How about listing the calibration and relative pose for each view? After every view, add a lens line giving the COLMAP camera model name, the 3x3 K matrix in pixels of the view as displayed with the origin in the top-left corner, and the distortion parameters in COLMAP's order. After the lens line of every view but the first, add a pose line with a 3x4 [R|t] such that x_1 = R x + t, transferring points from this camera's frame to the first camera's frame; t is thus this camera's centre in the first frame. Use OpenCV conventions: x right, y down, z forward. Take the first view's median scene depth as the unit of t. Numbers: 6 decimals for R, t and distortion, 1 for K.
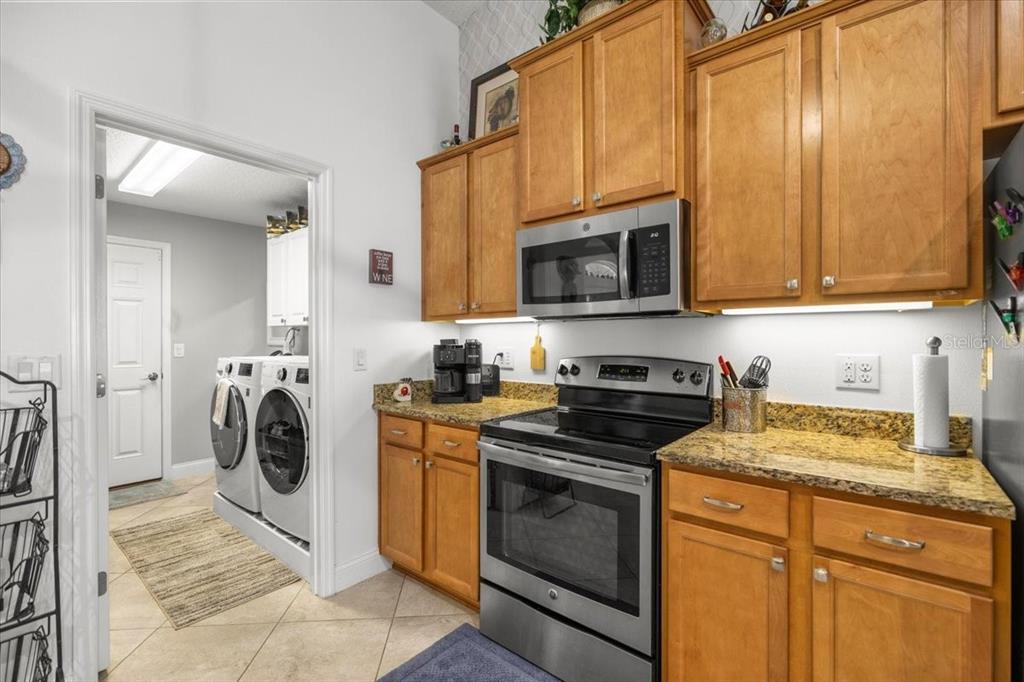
lens RADIAL K [[454.4, 0, 508.5], [0, 454.4, 339.1], [0, 0, 1]] dist [-0.001245, -0.000106]
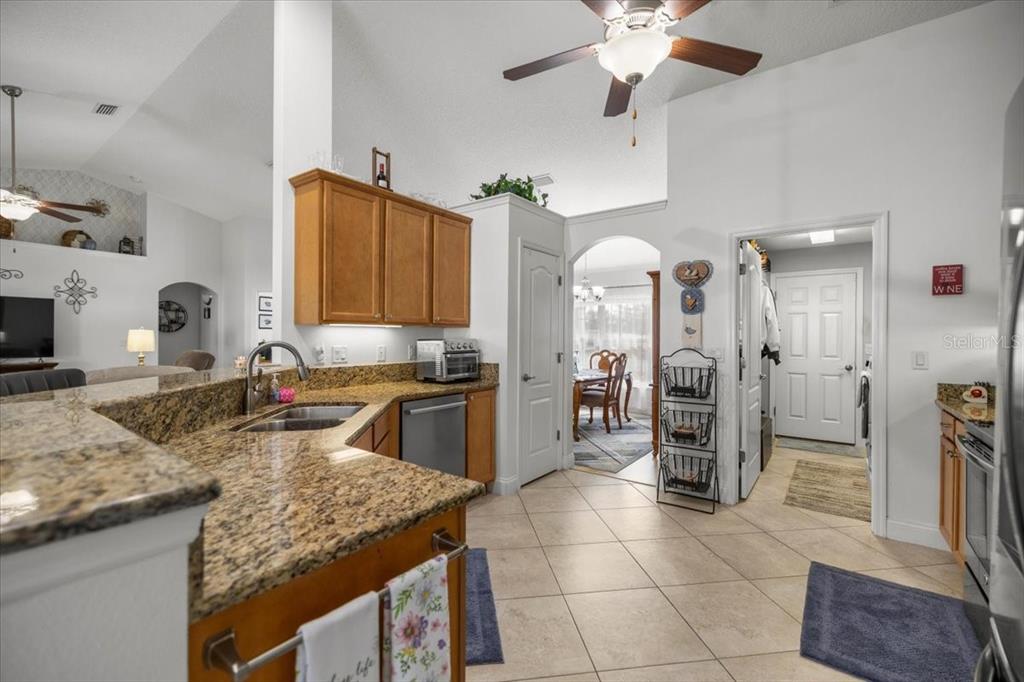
lens RADIAL K [[436.5, 0, 512.0], [0, 436.5, 341.0], [0, 0, 1]] dist [0.007228, -0.000049]
pose [[0.067970, 0.013923, -0.997590, 0.714296], [-0.004652, 0.999896, 0.013639, -0.016032], [0.997677, 0.003713, 0.068027, -0.145416]]
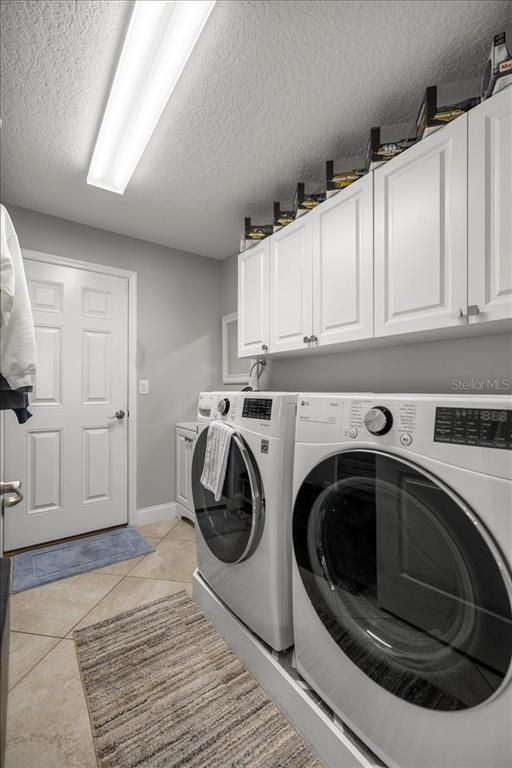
lens RADIAL K [[327.4, 0, 255.4], [0, 327.4, 386.3], [0, 0, 1]] dist [0.007228, -0.000049]
pose [[0.968172, -0.001226, -0.250283, -0.545154], [-0.000595, 0.999974, -0.007201, 0.045992], [0.250286, 0.007121, 0.968146, 0.658267]]
